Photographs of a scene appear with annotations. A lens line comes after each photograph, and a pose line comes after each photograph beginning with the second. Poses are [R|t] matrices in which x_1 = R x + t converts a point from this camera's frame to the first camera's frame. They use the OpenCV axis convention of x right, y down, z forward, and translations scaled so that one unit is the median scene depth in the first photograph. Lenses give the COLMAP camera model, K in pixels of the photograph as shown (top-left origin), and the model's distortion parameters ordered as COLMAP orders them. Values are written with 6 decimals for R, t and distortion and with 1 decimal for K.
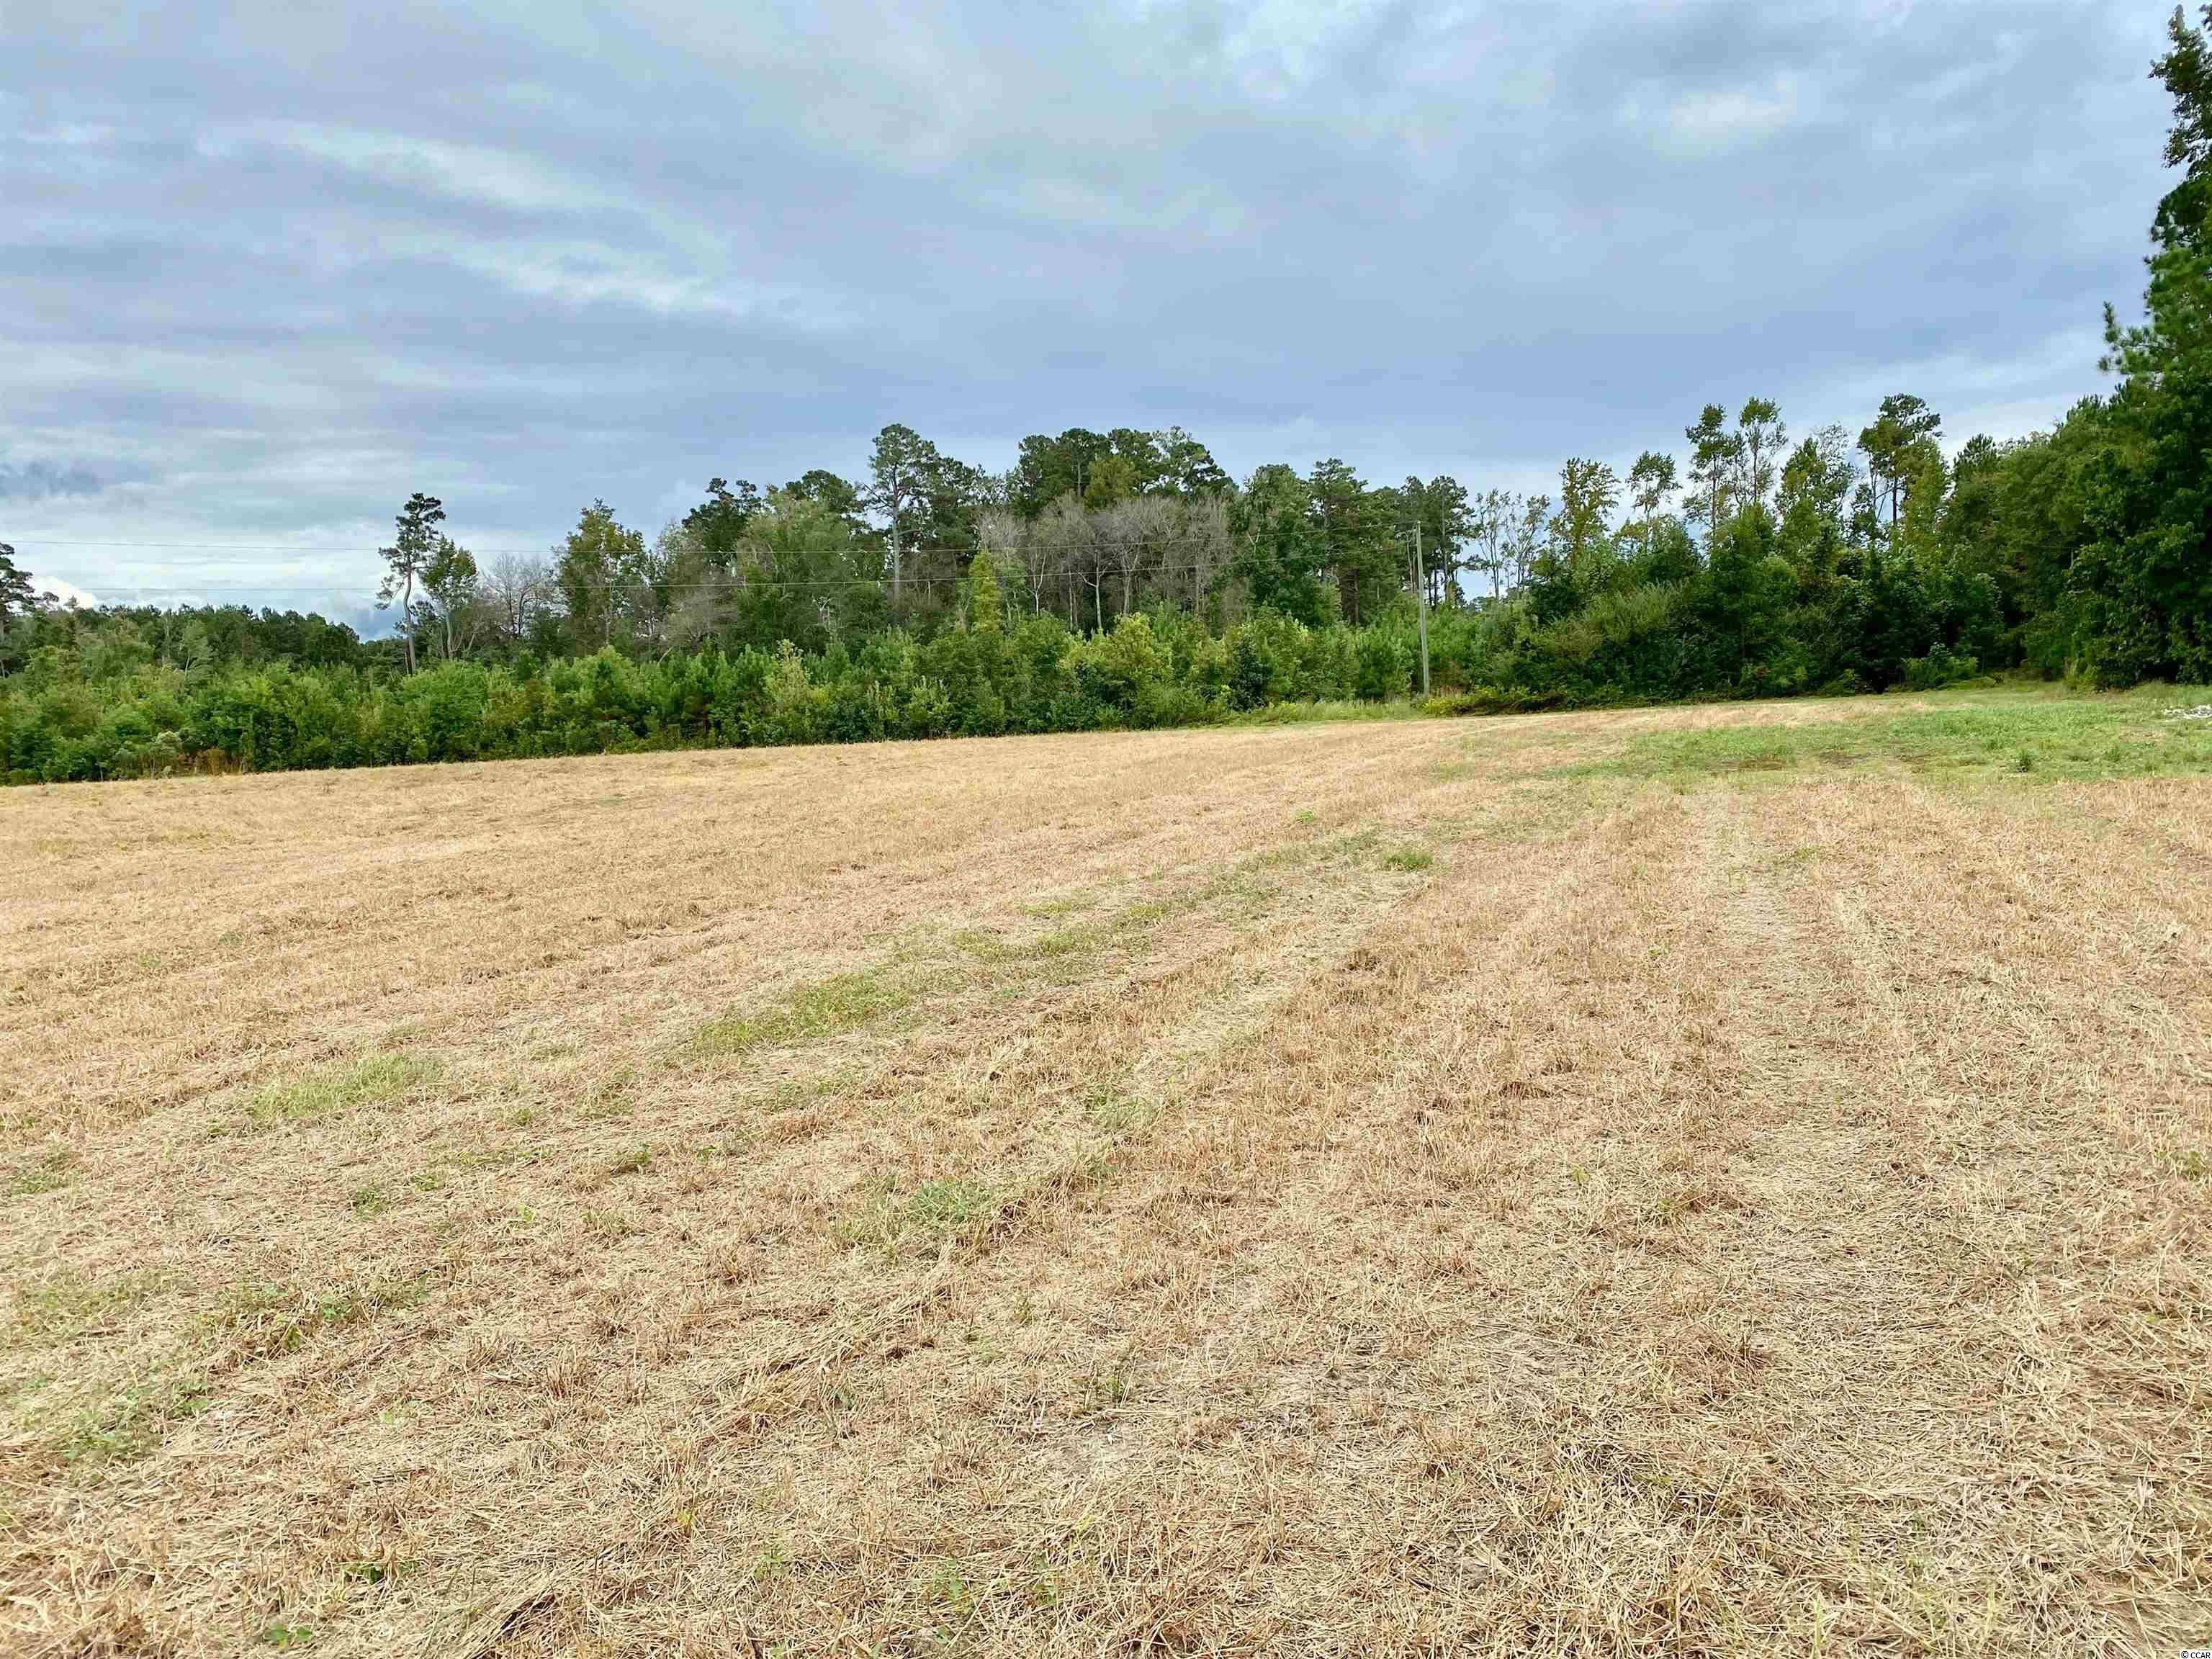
lens RADIAL K [[1698.6, 0, 1087.1], [0, 1698.6, 833.4], [0, 0, 1]] dist [-0.000275, 0.003606]
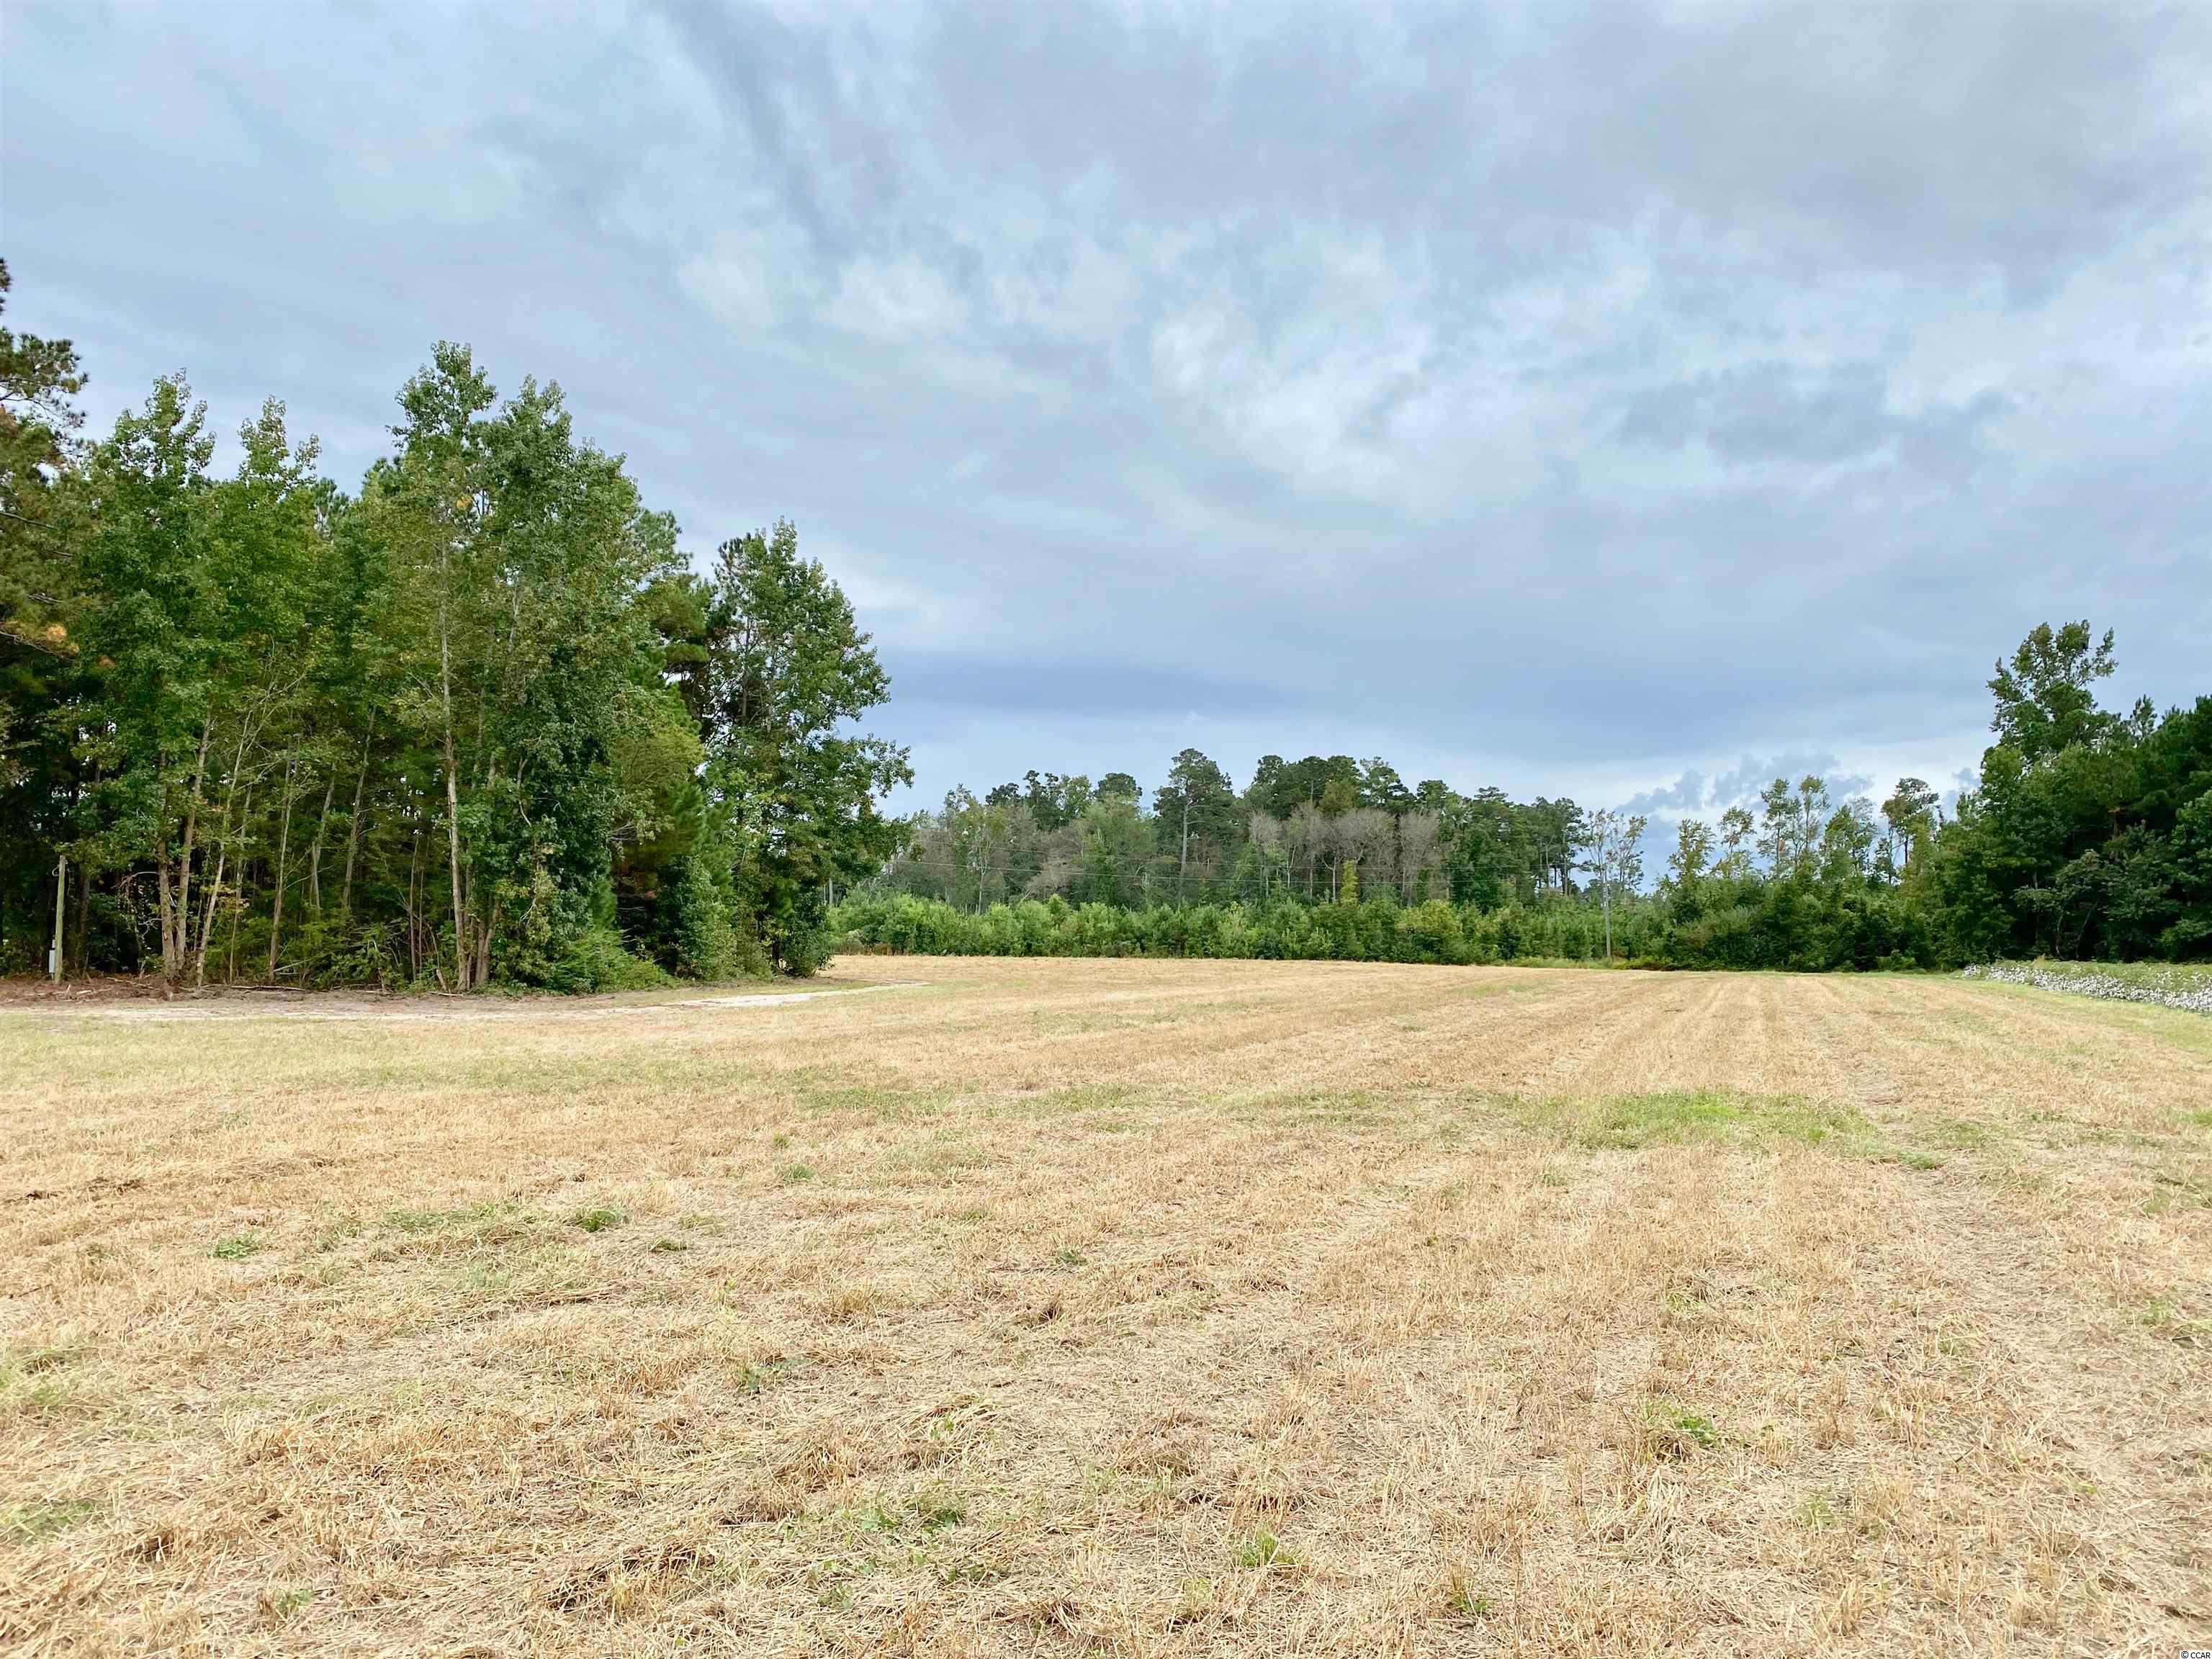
lens RADIAL K [[1673.6, 0, 1098.2], [0, 1673.6, 816.9], [0, 0, 1]] dist [0.068164, -0.112123]
pose [[0.997011, 0.067346, -0.037867, -0.249948], [-0.072513, 0.984815, -0.157738, 0.080590], [0.026669, 0.160012, 0.986755, -0.701505]]
